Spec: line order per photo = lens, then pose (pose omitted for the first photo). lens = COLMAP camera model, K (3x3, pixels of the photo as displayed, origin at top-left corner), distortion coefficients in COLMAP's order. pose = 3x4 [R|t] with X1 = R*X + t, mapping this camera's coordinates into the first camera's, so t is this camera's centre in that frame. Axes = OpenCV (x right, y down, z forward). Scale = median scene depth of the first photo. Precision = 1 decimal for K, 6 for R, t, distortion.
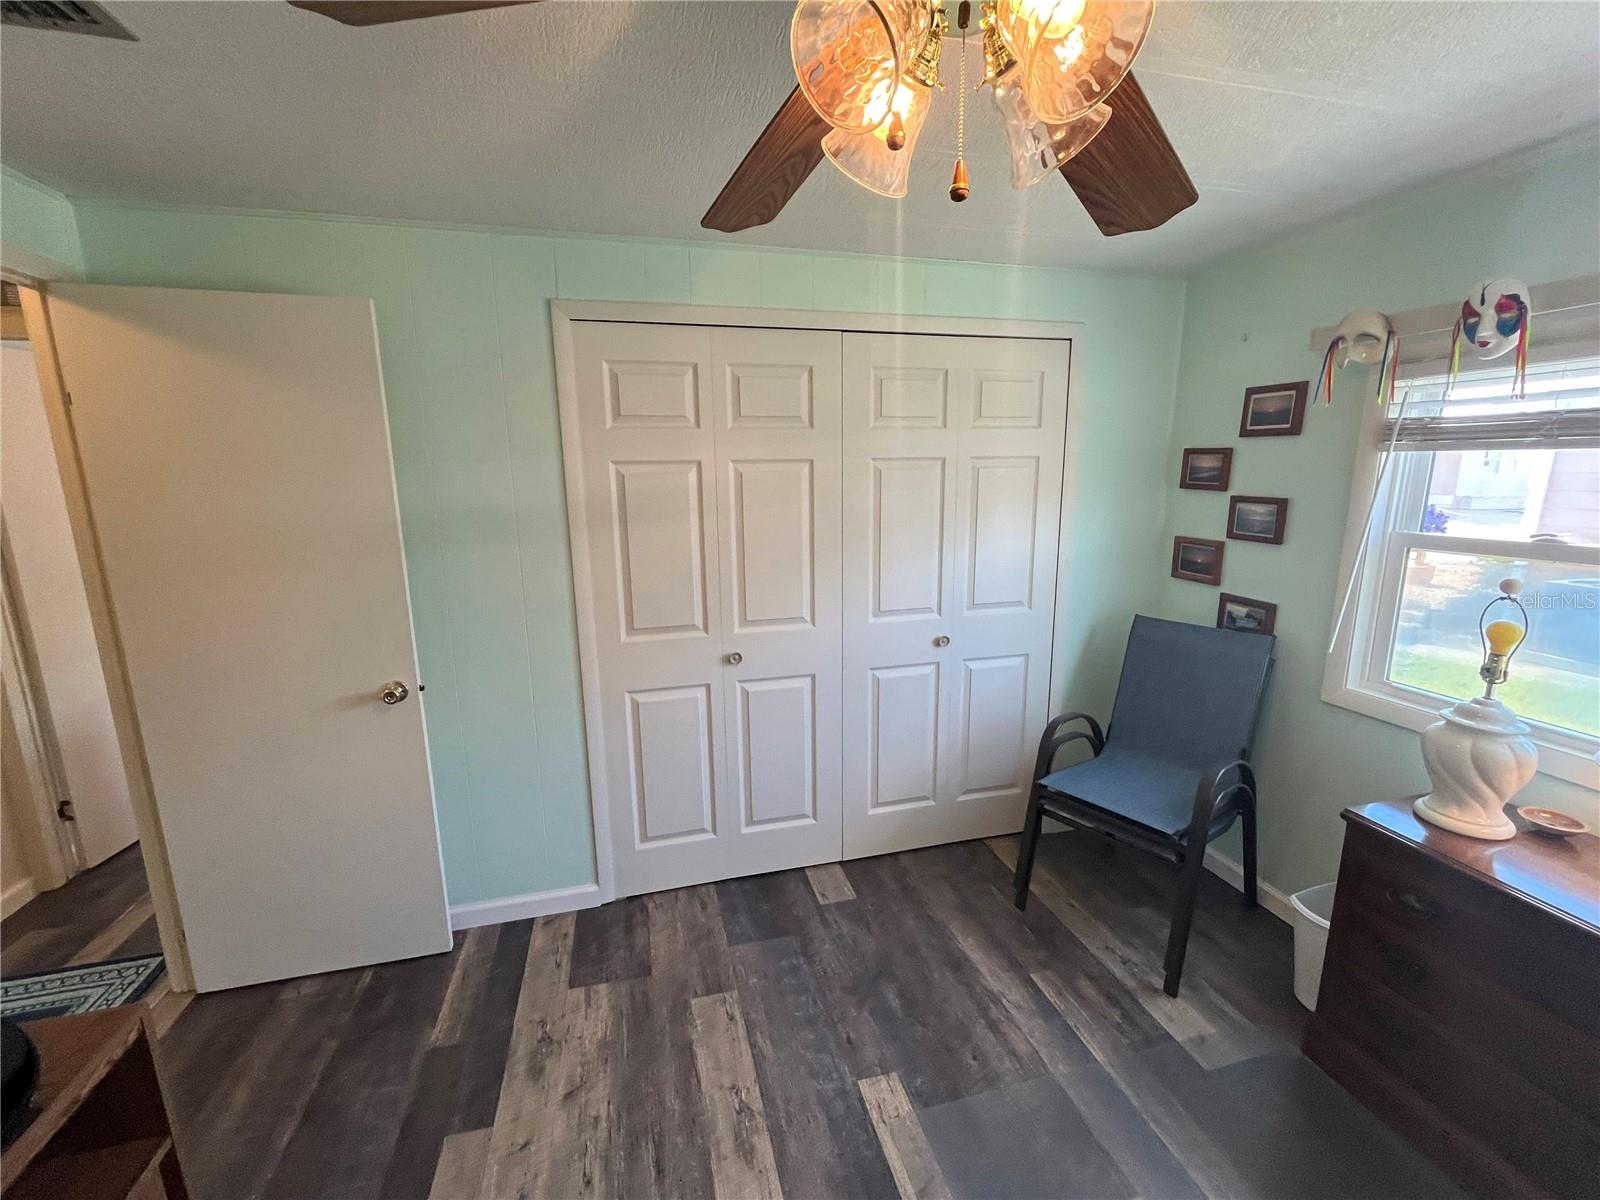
lens RADIAL K [[661.4, 0, 799.4], [0, 661.4, 601.3], [0, 0, 1]] dist [-0.001965, -0.000231]
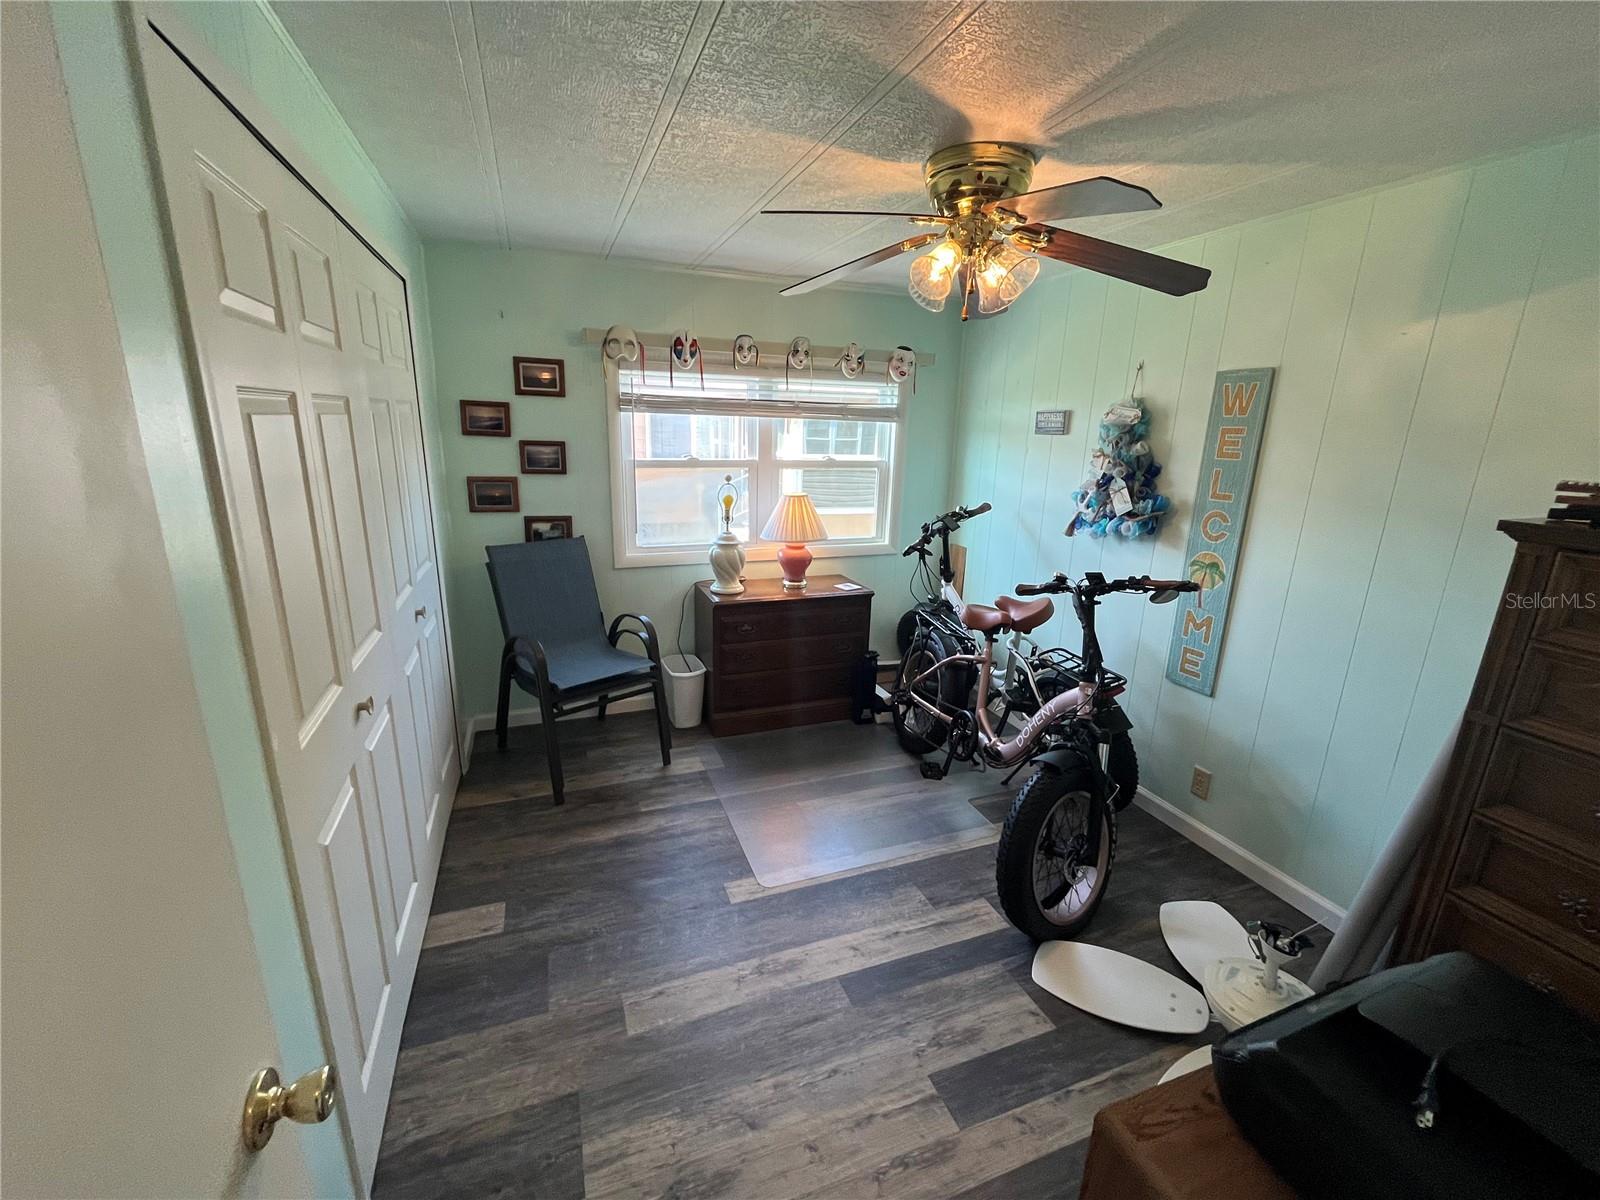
lens RADIAL K [[661.4, 0, 797.7], [0, 661.4, 598.8], [0, 0, 1]] dist [-0.001965, -0.000231]
pose [[-0.106608, -0.244702, 0.963720, -0.826230], [0.172605, 0.949973, 0.260305, -0.121142], [-0.979205, 0.194093, -0.059038, 0.675915]]
